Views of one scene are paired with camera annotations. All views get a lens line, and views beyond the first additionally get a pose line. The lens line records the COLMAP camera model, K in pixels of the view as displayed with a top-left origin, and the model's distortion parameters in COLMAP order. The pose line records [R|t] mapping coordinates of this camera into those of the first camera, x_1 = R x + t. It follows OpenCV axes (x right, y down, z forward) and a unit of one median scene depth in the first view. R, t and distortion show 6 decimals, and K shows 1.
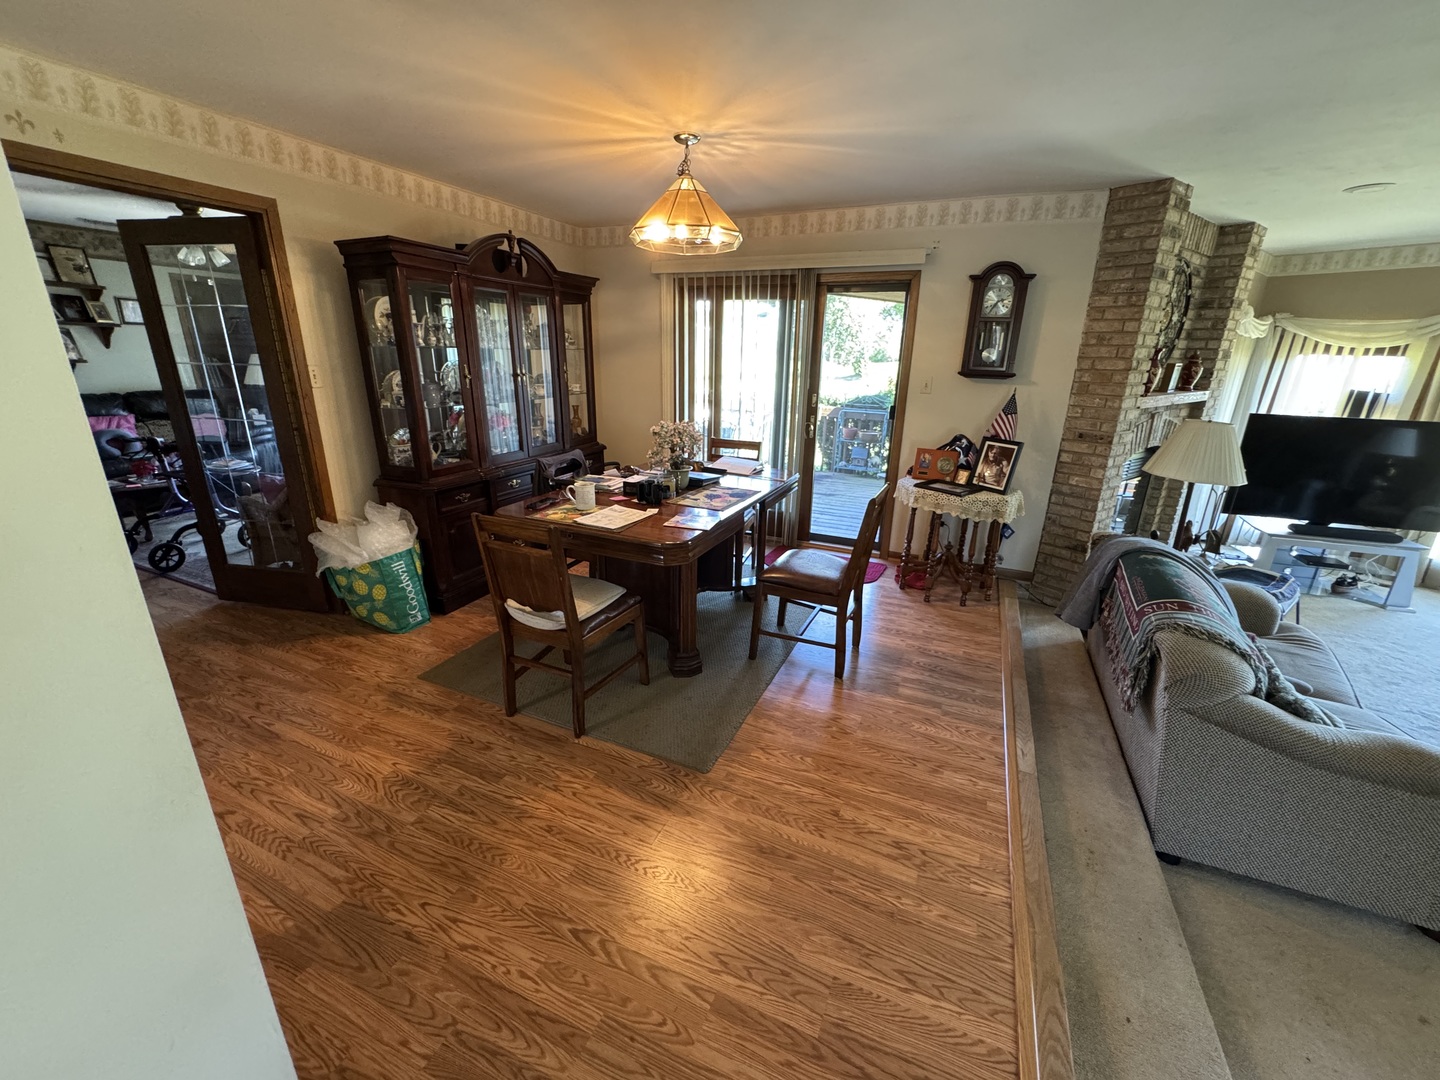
lens RADIAL K [[578.8, 0, 720.0], [0, 578.8, 540.0], [0, 0, 1]] dist [-0.002263, 0.000278]
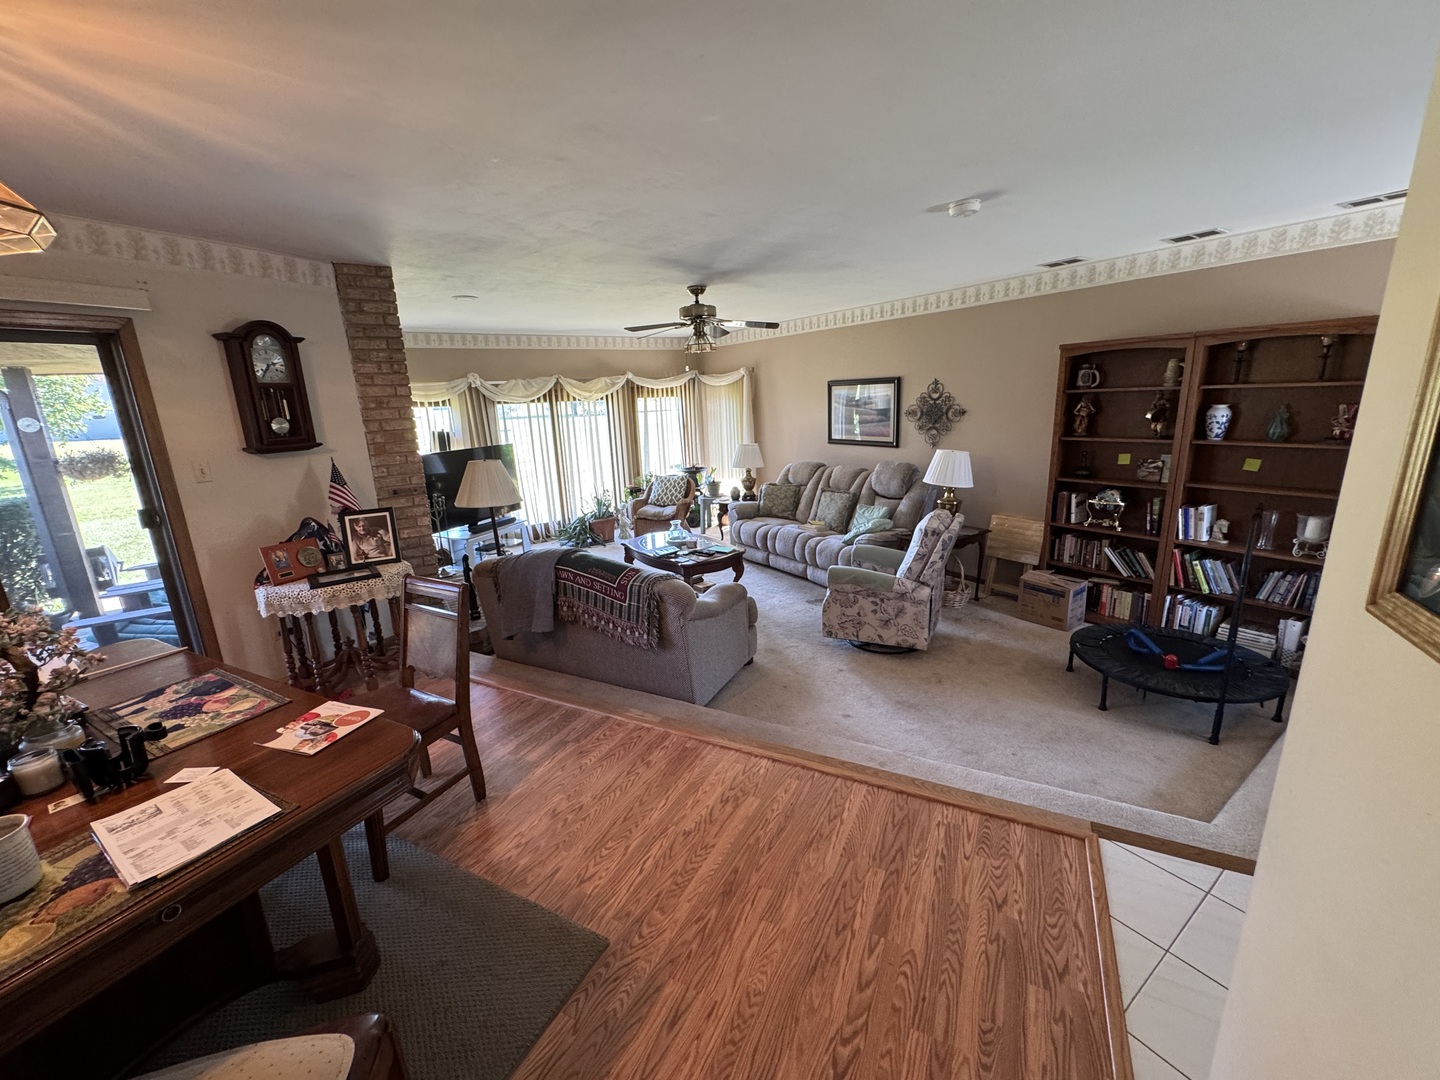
lens RADIAL K [[578.8, 0, 720.0], [0, 578.8, 540.0], [0, 0, 1]] dist [-0.002263, 0.000278]
pose [[0.055557, -0.264680, 0.962735, -0.384357], [0.349709, 0.908305, 0.229535, -0.140409], [-0.935210, 0.323925, 0.143024, 0.337017]]
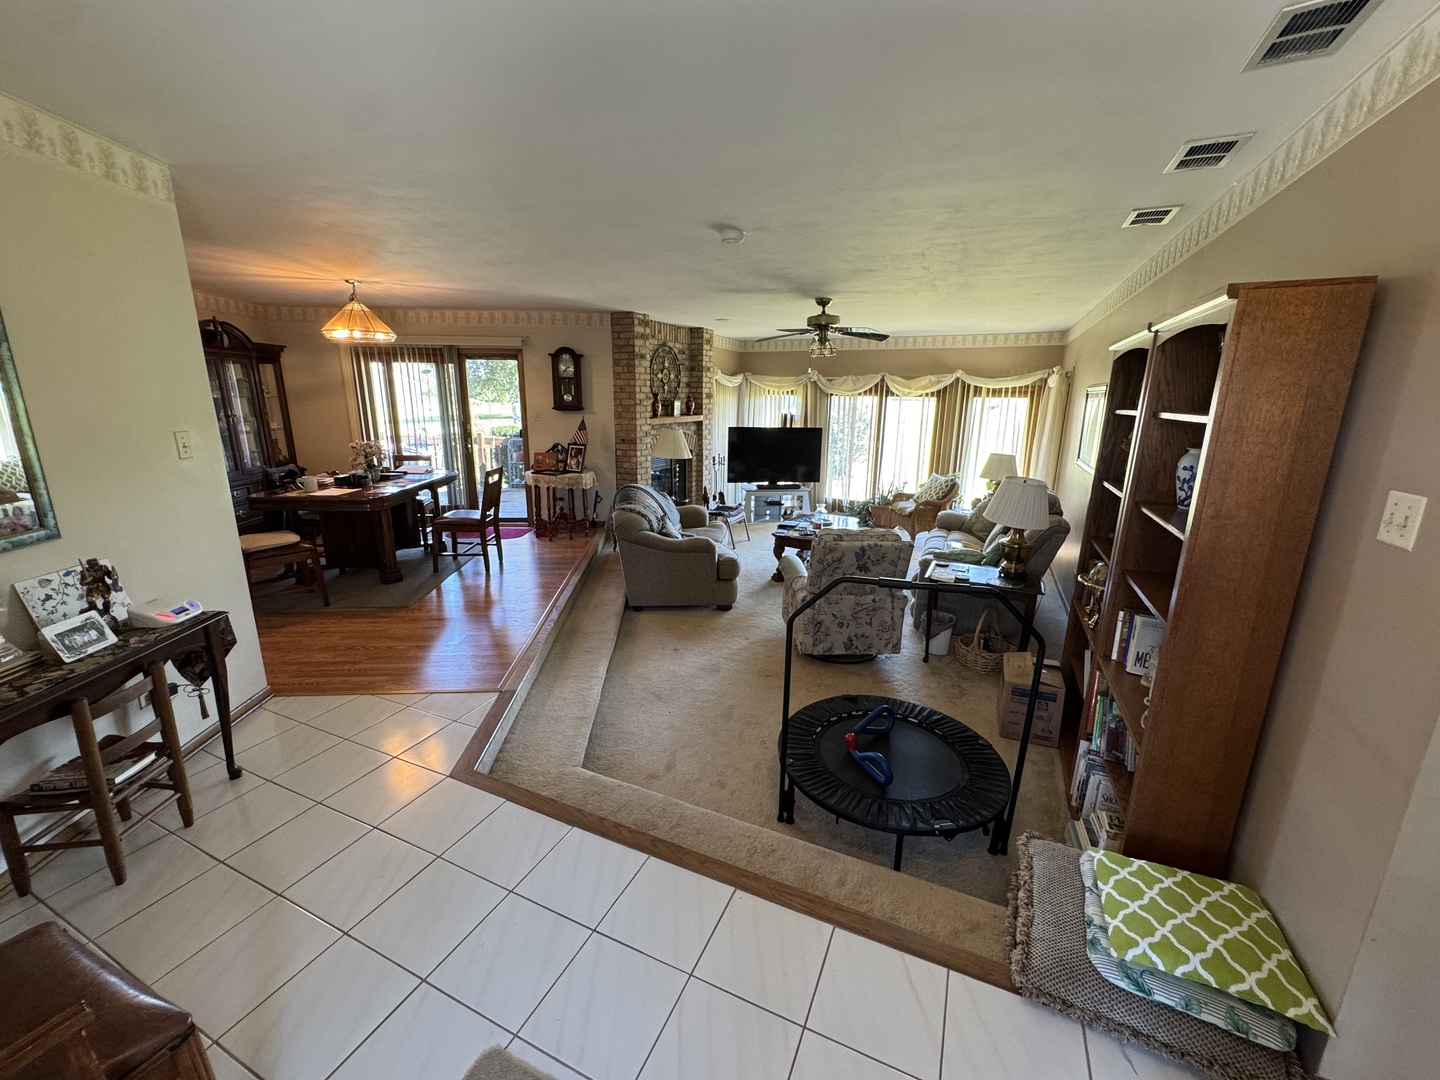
lens RADIAL K [[578.8, 0, 720.0], [0, 578.8, 540.0], [0, 0, 1]] dist [-0.002263, 0.000278]
pose [[0.884888, -0.122045, 0.449531, 0.034102], [0.150698, 0.988173, -0.028361, 0.235729], [-0.440753, 0.092839, 0.892815, -0.762111]]
